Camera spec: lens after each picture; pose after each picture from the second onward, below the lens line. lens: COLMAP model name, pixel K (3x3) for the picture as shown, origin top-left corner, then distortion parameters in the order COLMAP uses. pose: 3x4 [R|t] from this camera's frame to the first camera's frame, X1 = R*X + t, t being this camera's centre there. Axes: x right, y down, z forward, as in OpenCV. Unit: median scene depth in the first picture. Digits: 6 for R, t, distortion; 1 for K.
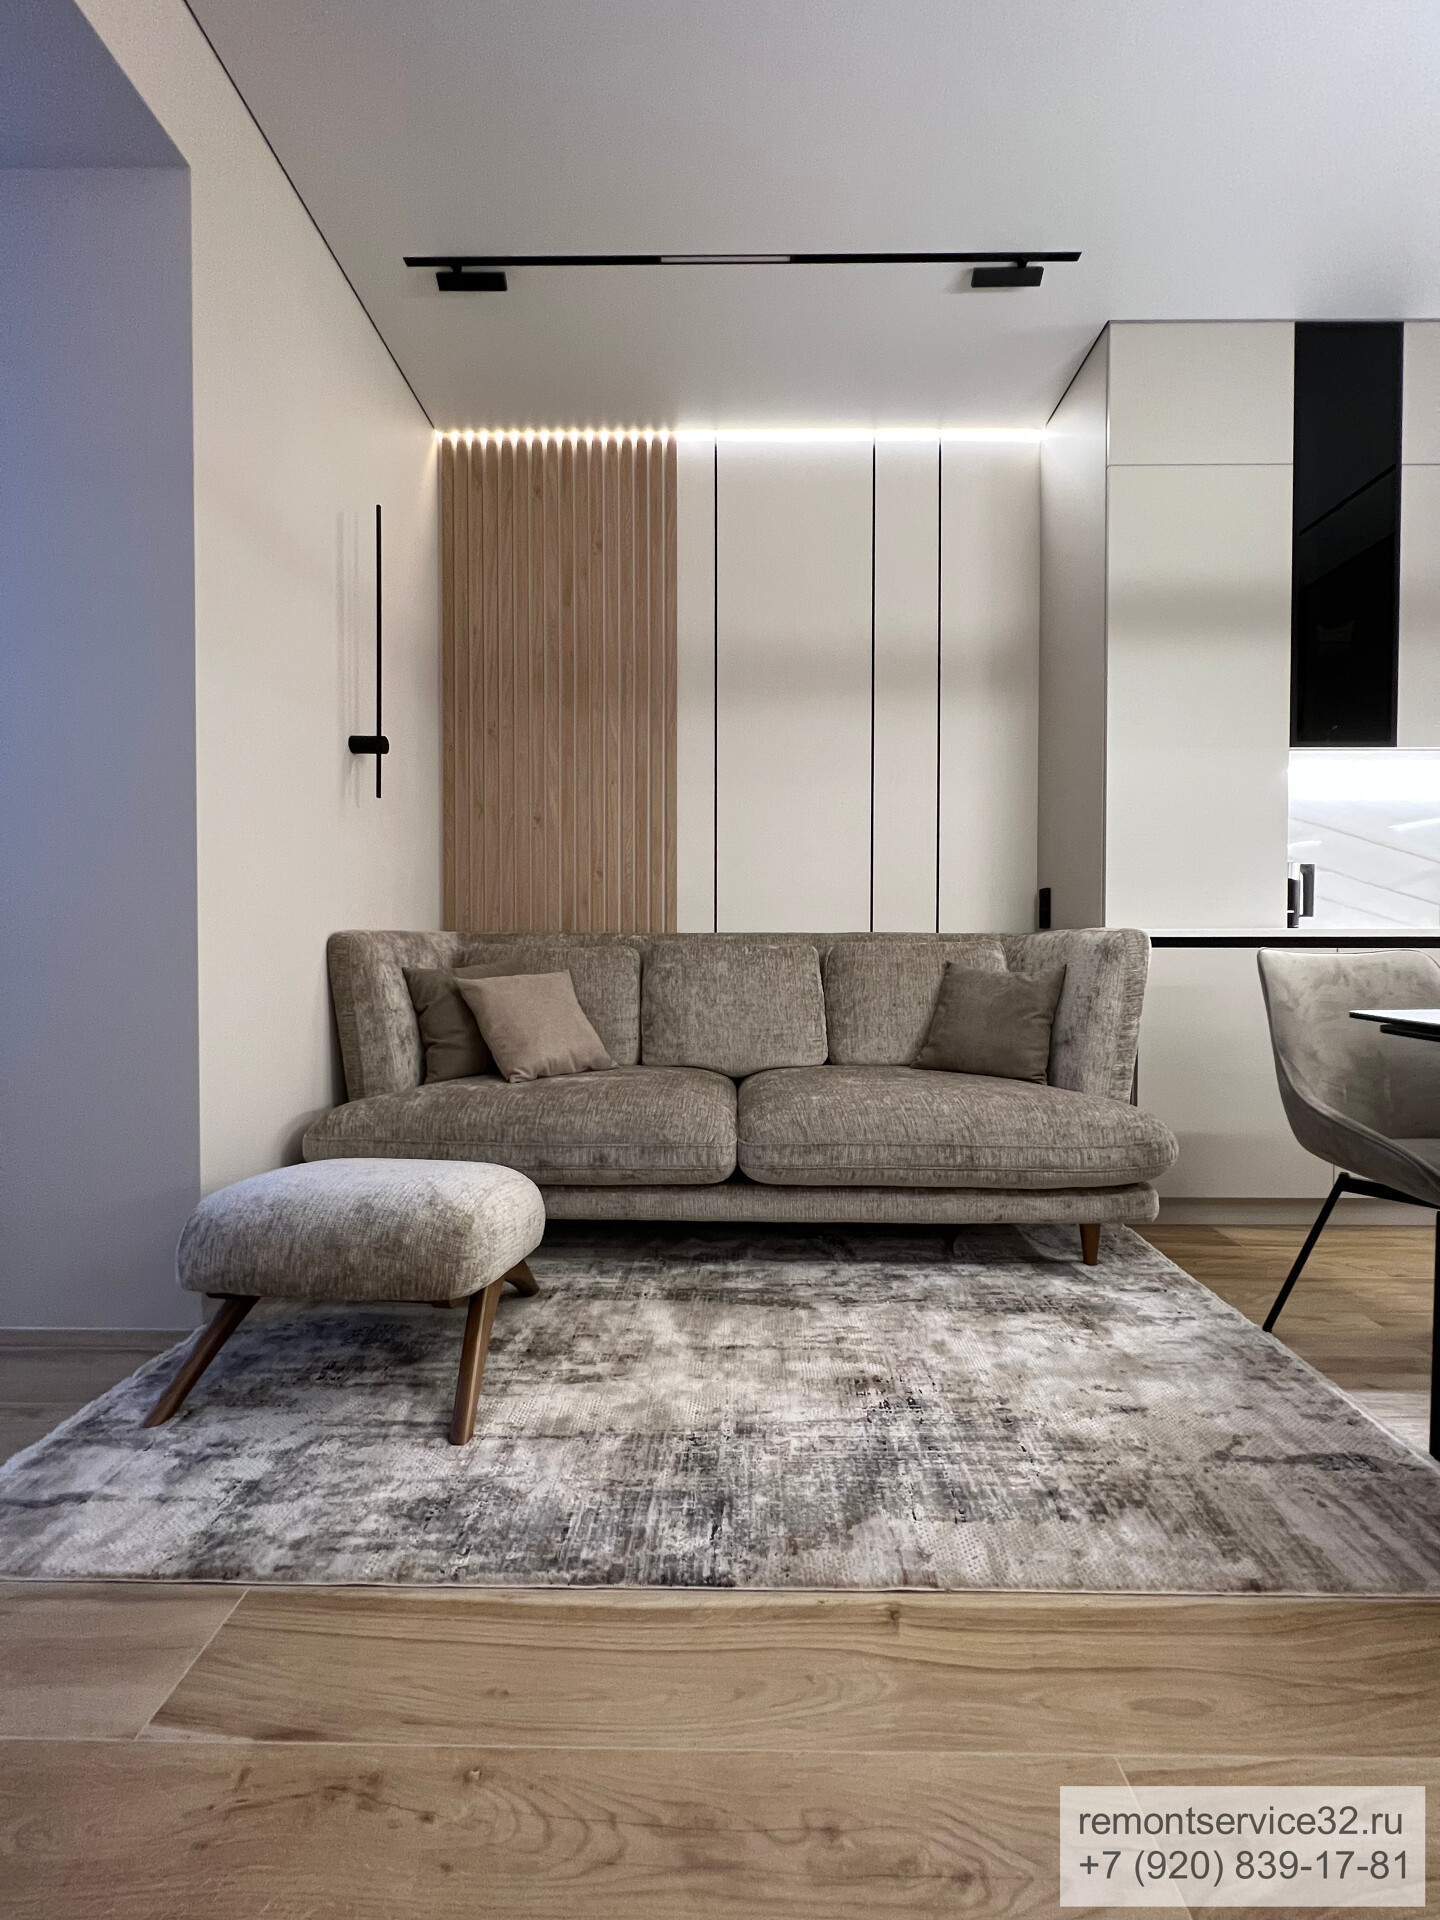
lens RADIAL K [[765.6, 0, 728.9], [0, 765.6, 957.2], [0, 0, 1]] dist [-0.004665, 0.001039]
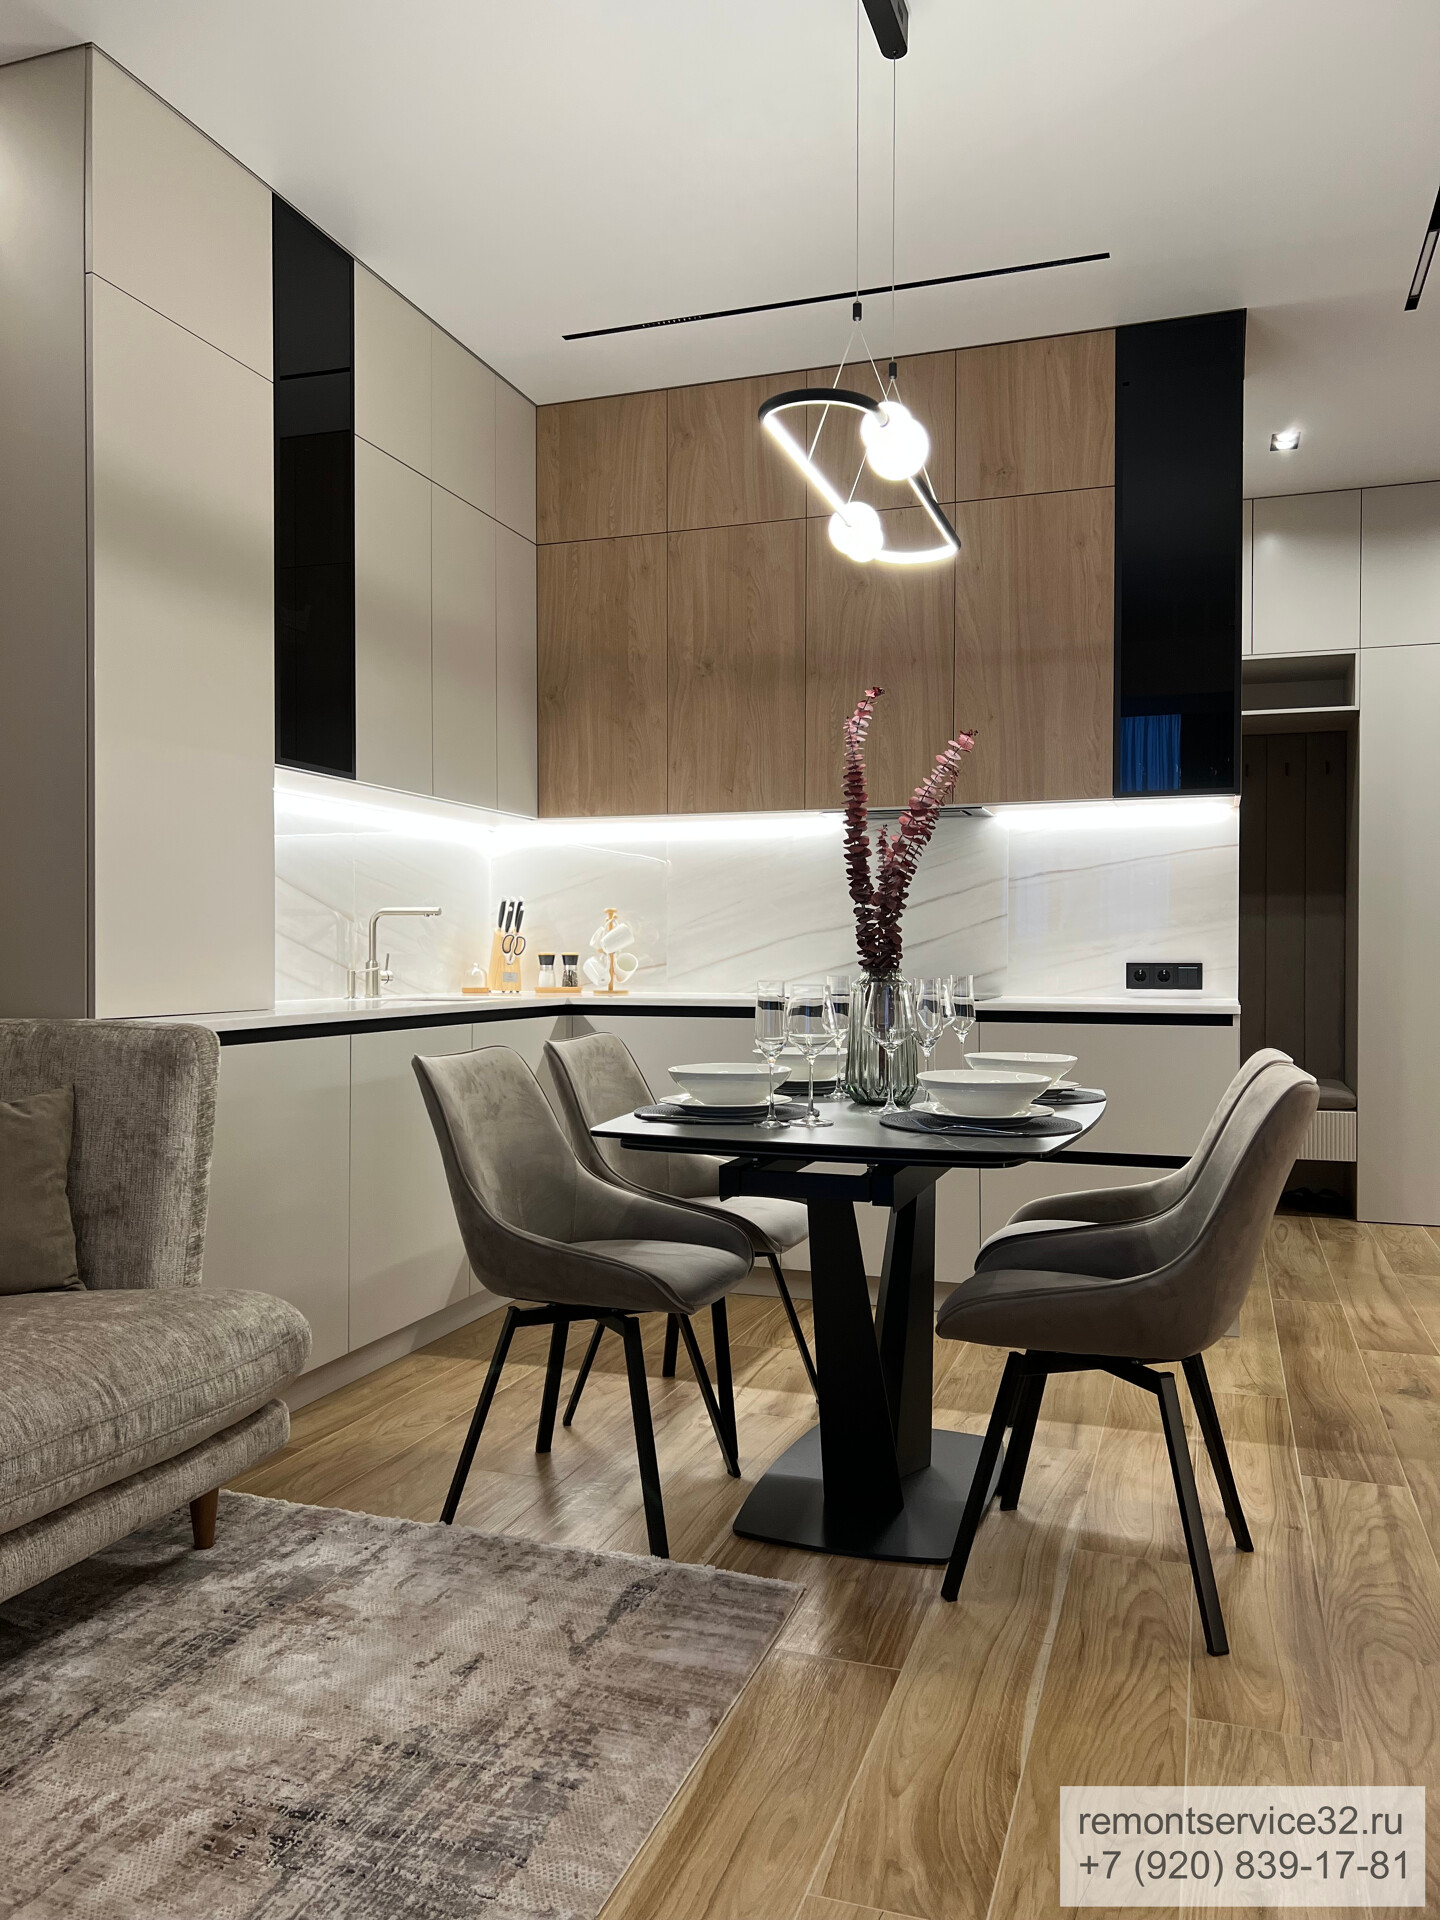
lens RADIAL K [[1445.2, 0, 715.0], [0, 1445.2, 959.6], [0, 0, 1]] dist [0.021603, -0.025247]
pose [[0.313080, -0.004471, 0.949716, -0.659320], [0.016343, 0.999866, -0.000681, -0.106986], [-0.949586, 0.015735, 0.313111, 0.222916]]
